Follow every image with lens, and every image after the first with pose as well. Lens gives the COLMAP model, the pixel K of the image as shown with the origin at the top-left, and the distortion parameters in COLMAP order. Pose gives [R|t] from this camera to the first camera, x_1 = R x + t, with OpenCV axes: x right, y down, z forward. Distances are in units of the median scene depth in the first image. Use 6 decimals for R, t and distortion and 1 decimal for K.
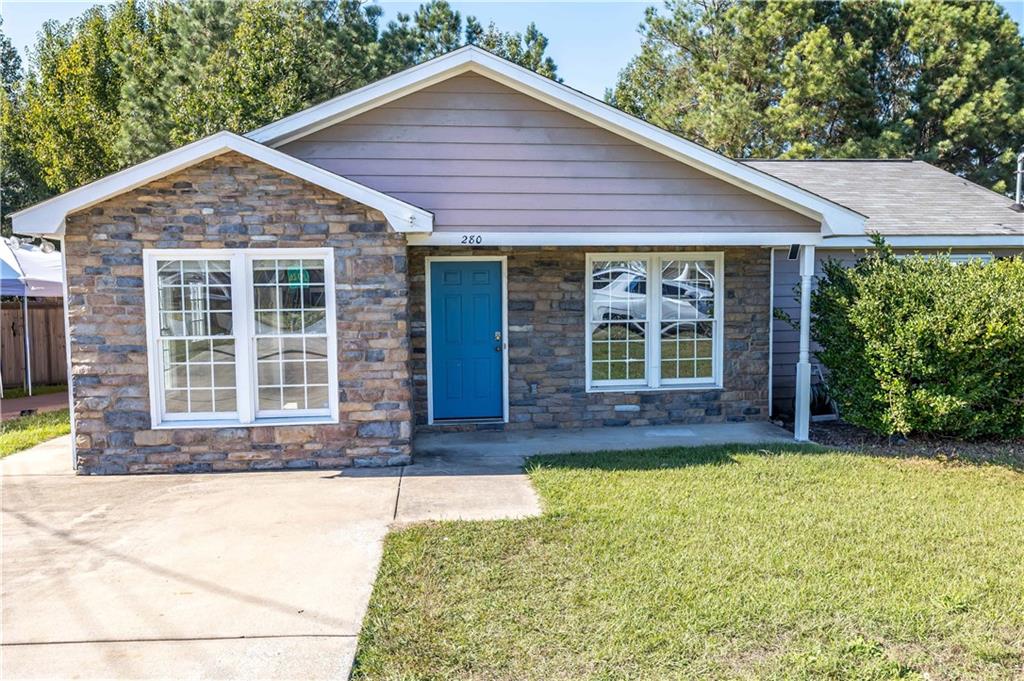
lens RADIAL K [[679.5, 0, 512.0], [0, 679.5, 340.5], [0, 0, 1]] dist [-0.000313, 0.000409]
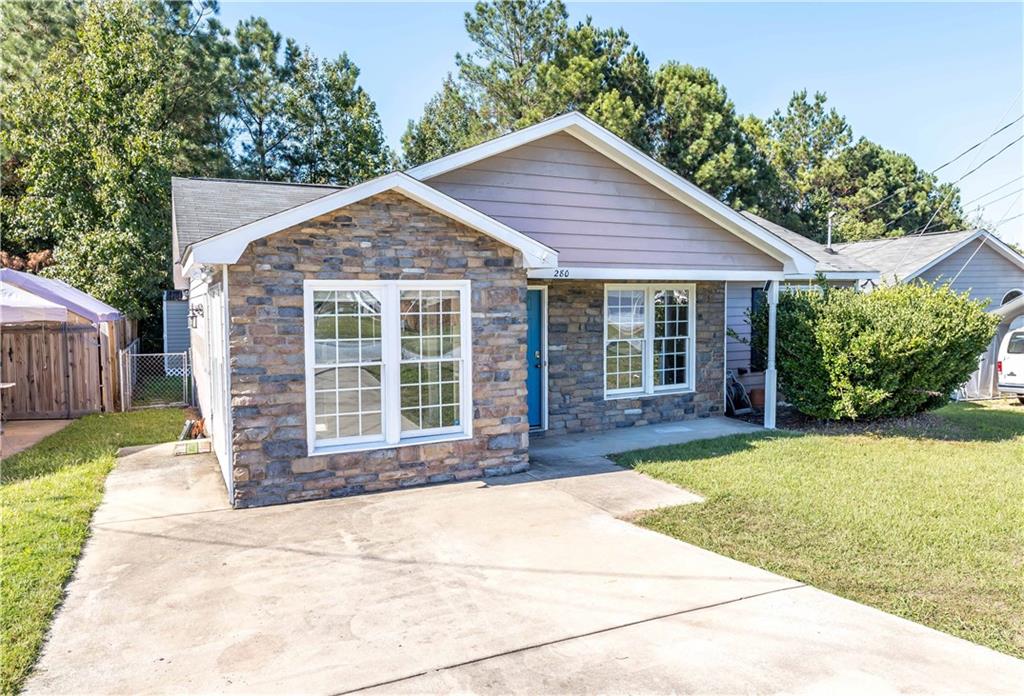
lens RADIAL K [[638.2, 0, 511.9], [0, 638.2, 339.5], [0, 0, 1]] dist [-0.000425, 0.000242]
pose [[0.943580, -0.017852, 0.330664, -0.535460], [0.024712, 0.999558, -0.016554, -0.020100], [-0.330222, 0.023792, 0.943603, -0.004640]]
